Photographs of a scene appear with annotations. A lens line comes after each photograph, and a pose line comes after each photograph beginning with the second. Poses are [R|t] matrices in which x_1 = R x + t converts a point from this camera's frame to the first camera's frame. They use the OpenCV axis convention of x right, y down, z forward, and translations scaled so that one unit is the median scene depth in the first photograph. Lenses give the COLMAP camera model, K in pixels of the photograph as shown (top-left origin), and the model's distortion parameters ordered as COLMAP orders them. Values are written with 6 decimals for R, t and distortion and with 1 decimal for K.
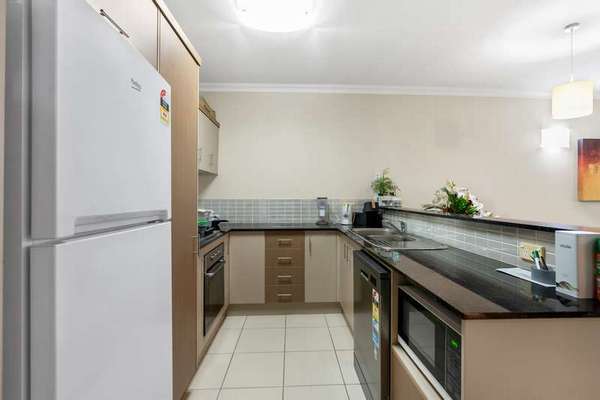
lens RADIAL K [[276.7, 0, 300.6], [0, 276.7, 196.0], [0, 0, 1]] dist [0.000432, 0.000084]
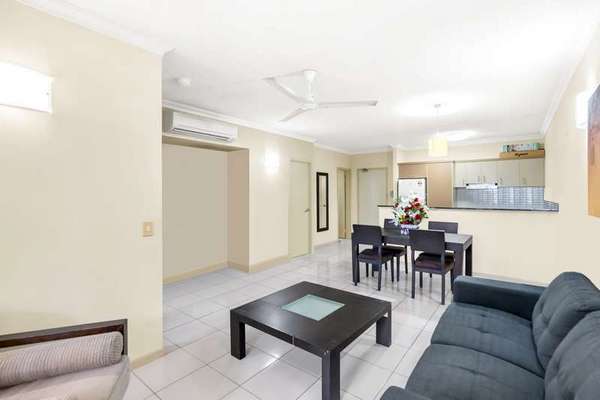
lens RADIAL K [[276.7, 0, 300.6], [0, 276.7, 196.0], [0, 0, 1]] dist [0.000432, 0.000084]
pose [[-0.646297, -0.001045, -0.763085, 2.206260], [-0.001548, 0.999999, -0.000059, -0.022436], [0.763084, 0.001143, -0.646298, 1.121298]]
